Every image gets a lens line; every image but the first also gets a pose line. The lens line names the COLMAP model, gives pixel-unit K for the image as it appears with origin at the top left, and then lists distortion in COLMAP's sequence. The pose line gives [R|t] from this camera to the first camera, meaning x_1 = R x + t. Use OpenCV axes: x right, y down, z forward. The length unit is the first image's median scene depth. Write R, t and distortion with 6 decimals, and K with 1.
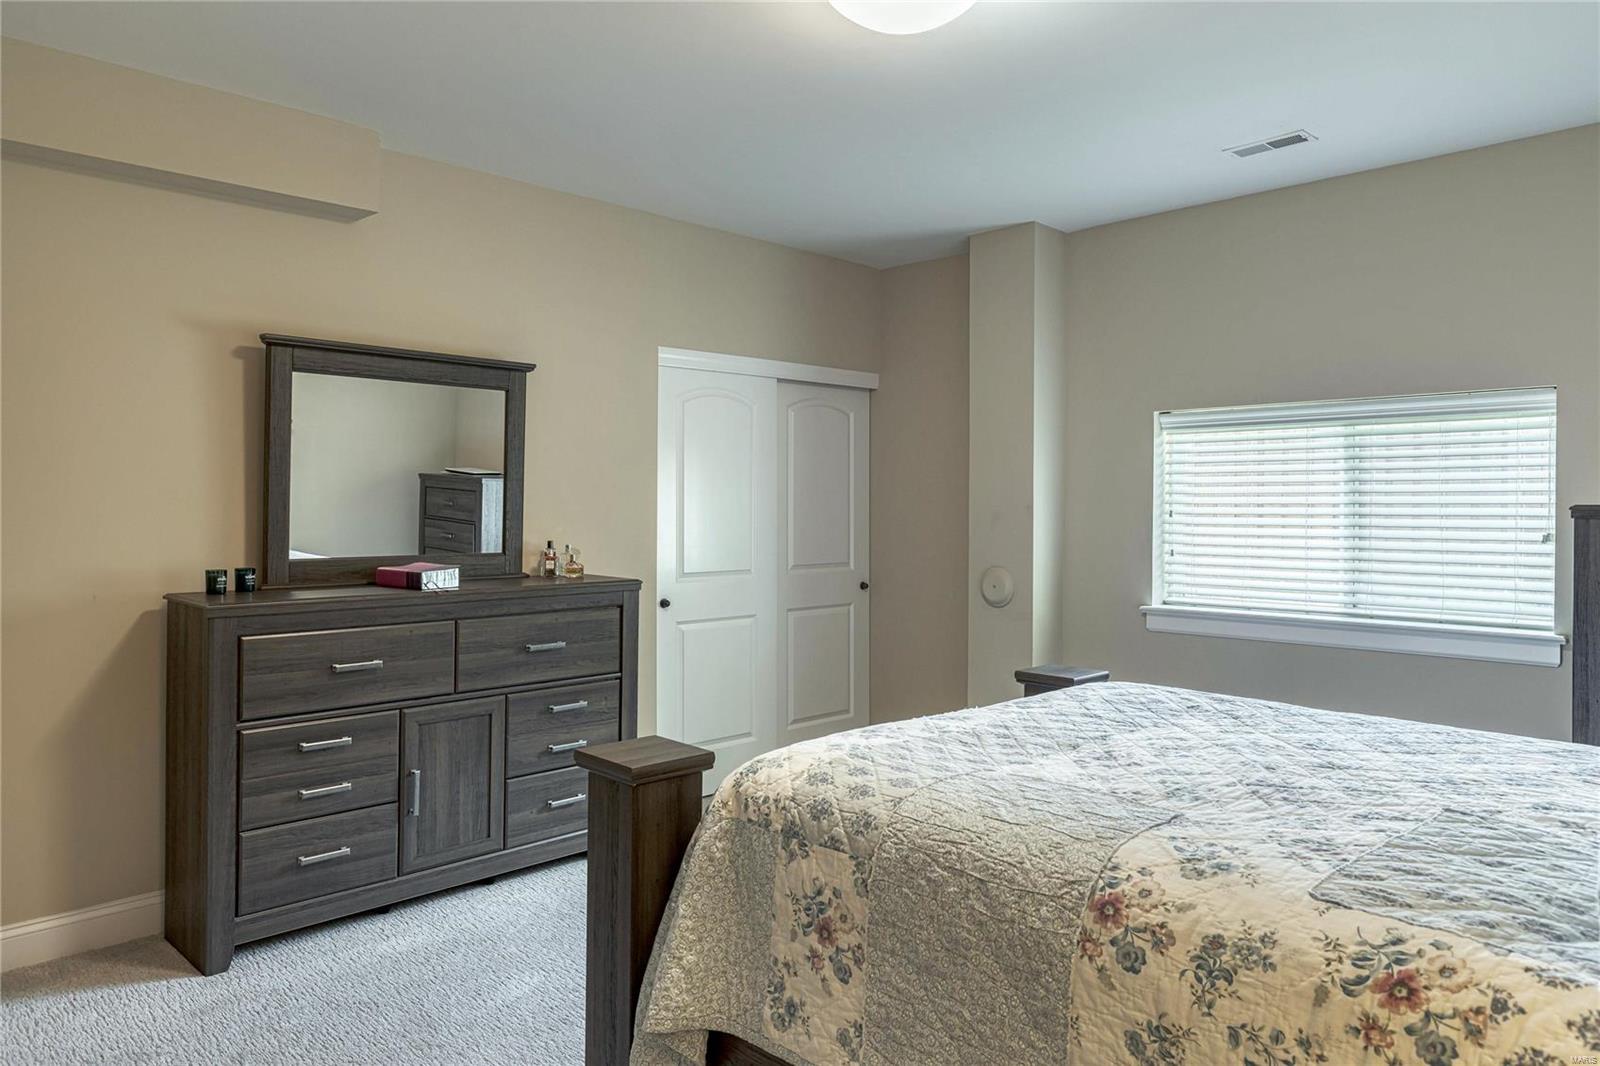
lens RADIAL K [[1106.8, 0, 804.5], [0, 1106.8, 519.3], [0, 0, 1]] dist [-0.002757, -0.002369]
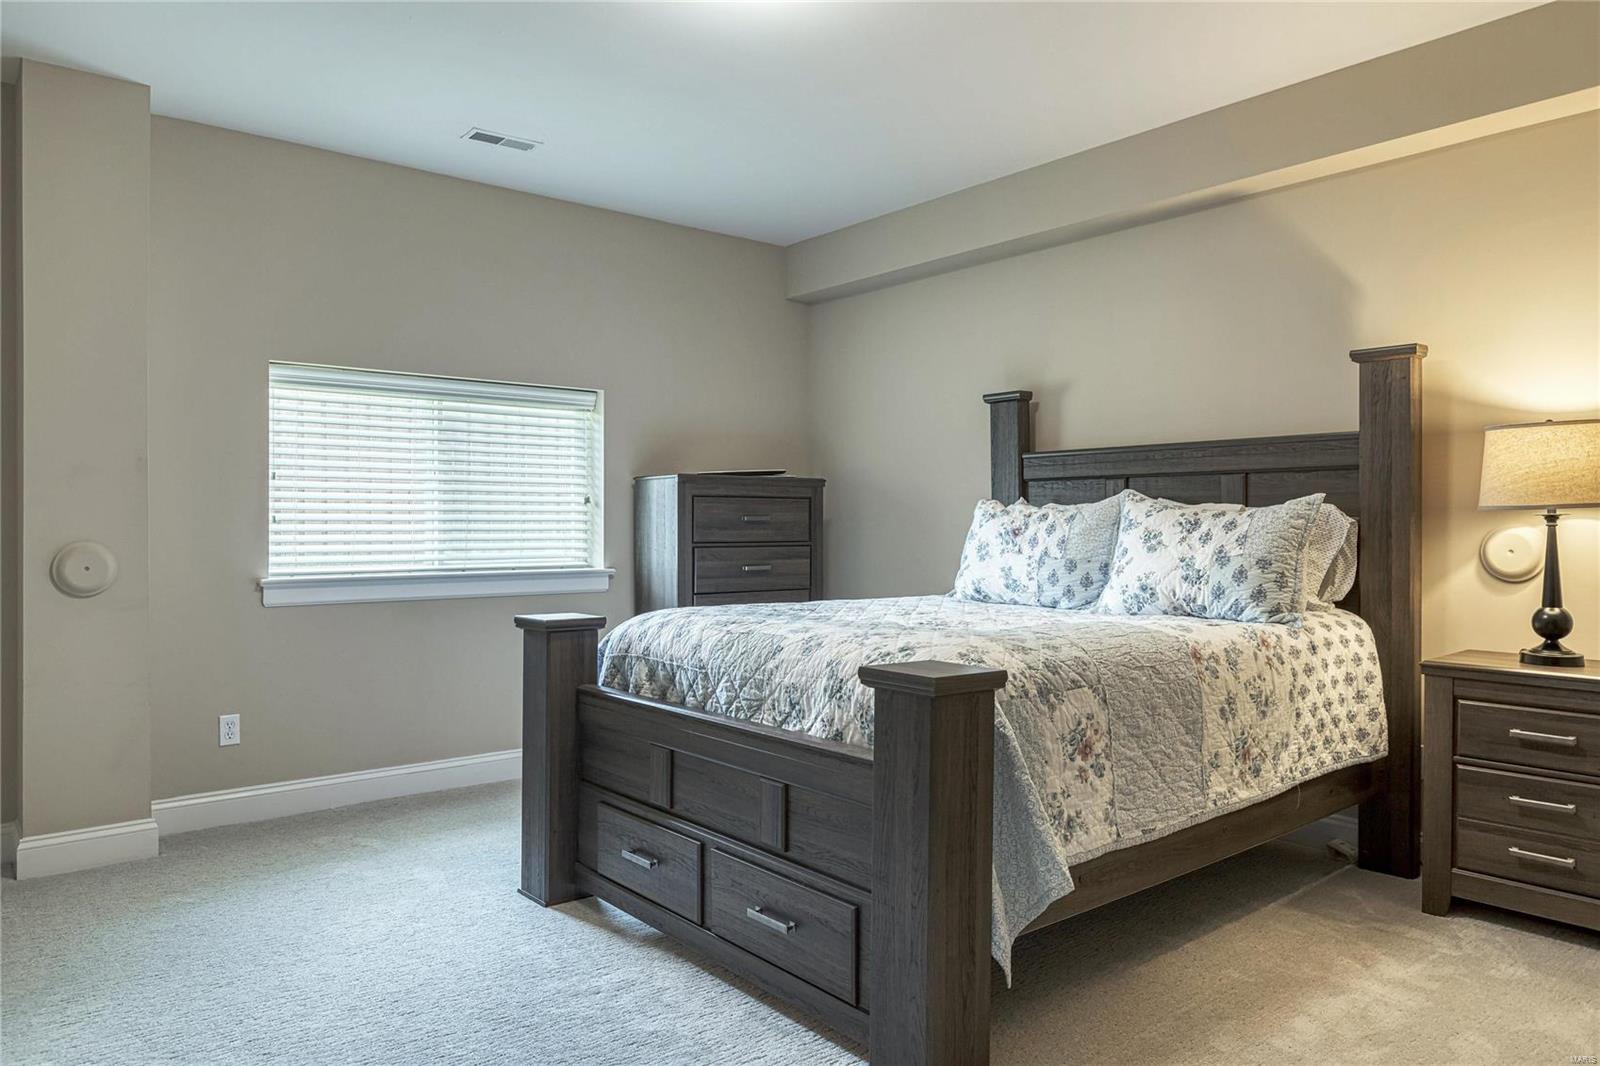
lens RADIAL K [[1106.8, 0, 805.1], [0, 1106.8, 536.1], [0, 0, 1]] dist [-0.002757, -0.002369]
pose [[0.048998, -0.008672, 0.998761, -1.304219], [0.012658, 0.999887, 0.008061, 0.101606], [-0.998719, 0.012248, 0.049103, 1.254349]]
